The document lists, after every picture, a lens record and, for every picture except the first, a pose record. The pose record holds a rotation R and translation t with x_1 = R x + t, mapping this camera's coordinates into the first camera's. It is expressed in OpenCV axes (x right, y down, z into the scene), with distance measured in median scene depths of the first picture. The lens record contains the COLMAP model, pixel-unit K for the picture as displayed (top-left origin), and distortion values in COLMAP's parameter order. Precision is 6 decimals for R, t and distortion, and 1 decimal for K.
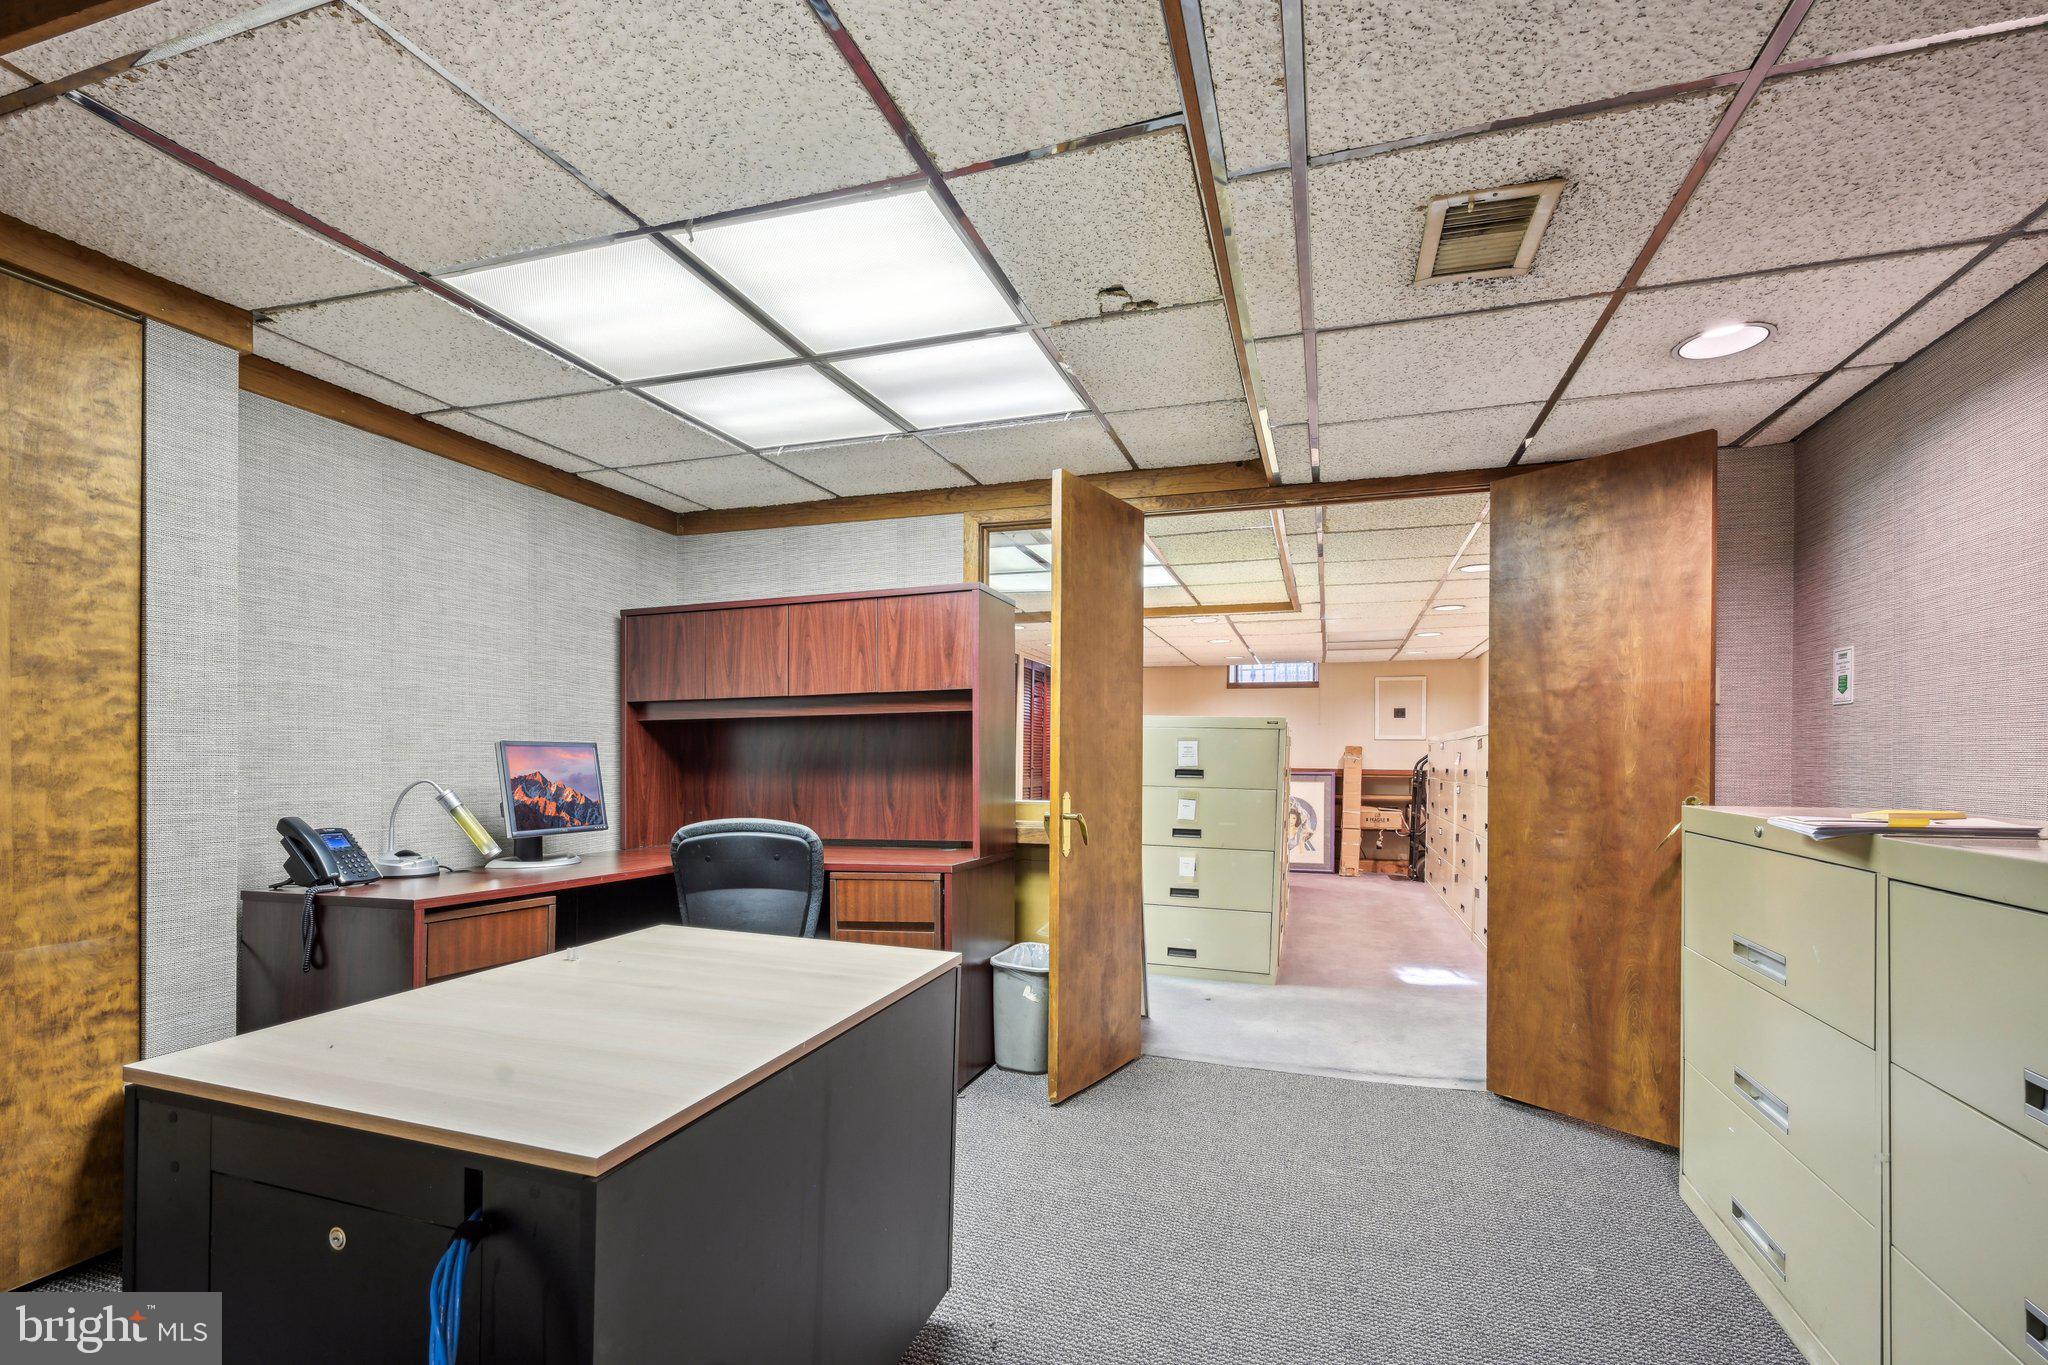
lens RADIAL K [[935.7, 0, 1023.3], [0, 935.7, 736.9], [0, 0, 1]] dist [0.001931, 0.000328]
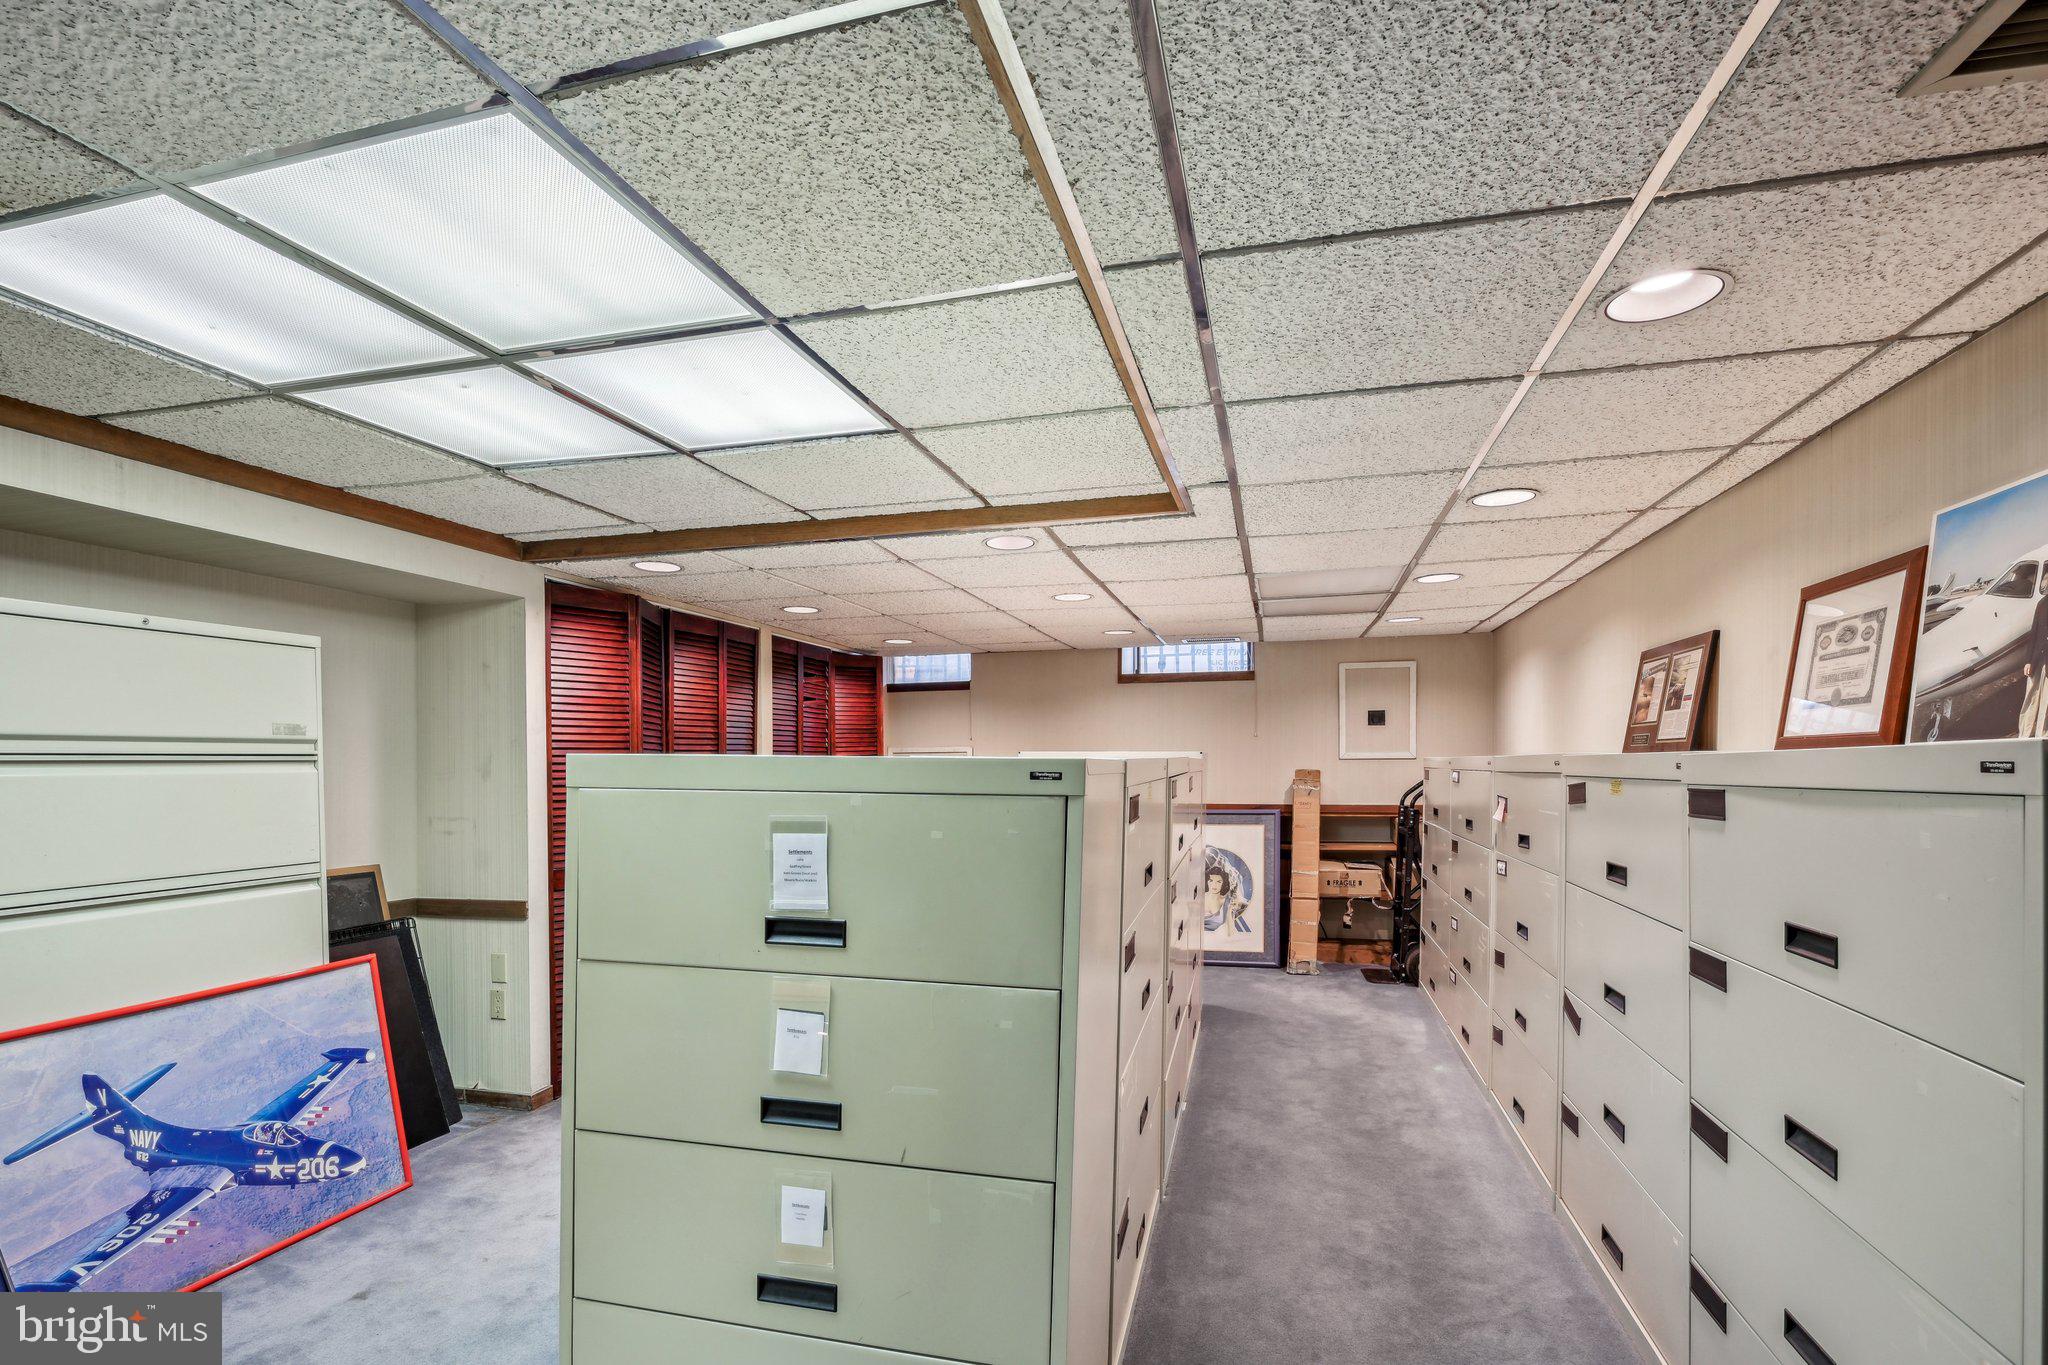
lens RADIAL K [[935.7, 0, 1045.9], [0, 935.7, 762.9], [0, 0, 1]] dist [0.001931, 0.000328]
pose [[0.997918, -0.015973, 0.062482, 0.133535], [0.014251, 0.999509, 0.027907, -0.015422], [-0.062897, -0.026958, 0.997656, 0.370260]]
